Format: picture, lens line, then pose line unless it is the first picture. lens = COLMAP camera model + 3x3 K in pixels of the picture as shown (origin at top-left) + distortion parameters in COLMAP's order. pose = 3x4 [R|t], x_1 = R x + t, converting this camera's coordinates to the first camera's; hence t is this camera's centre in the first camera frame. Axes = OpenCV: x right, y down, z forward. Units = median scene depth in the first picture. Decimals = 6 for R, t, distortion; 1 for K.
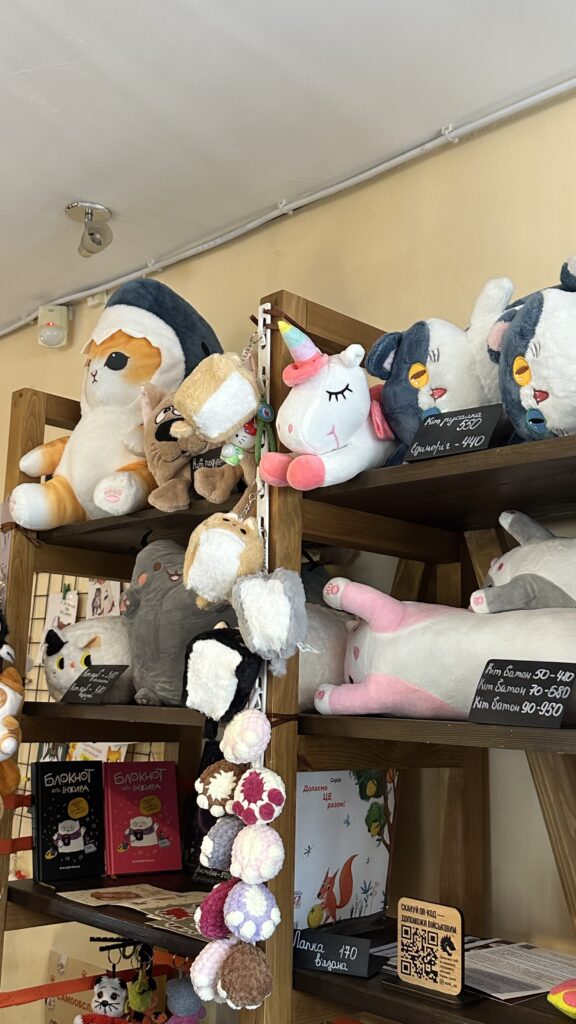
lens RADIAL K [[1053.5, 0, 285.6], [0, 1053.5, 513.5], [0, 0, 1]] dist [0.078391, 0.000000]
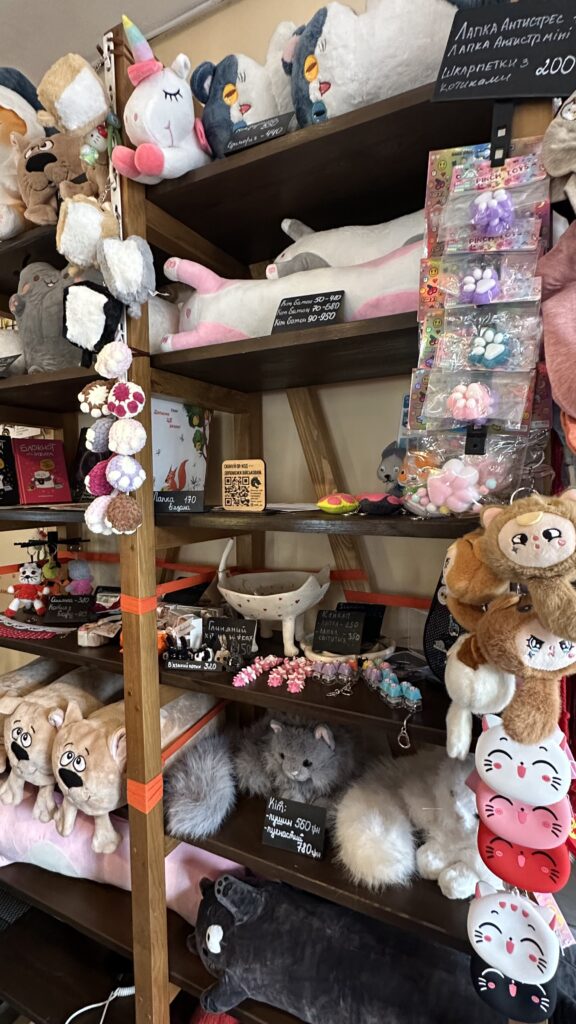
lens RADIAL K [[505.6, 0, 289.4], [0, 505.6, 508.5], [0, 0, 1]] dist [0.000753, -0.000374]
pose [[0.947069, -0.054244, 0.316414, -0.039662], [-0.014918, 0.977121, 0.212162, 0.256183], [-0.320683, -0.205652, 0.924592, 0.247522]]
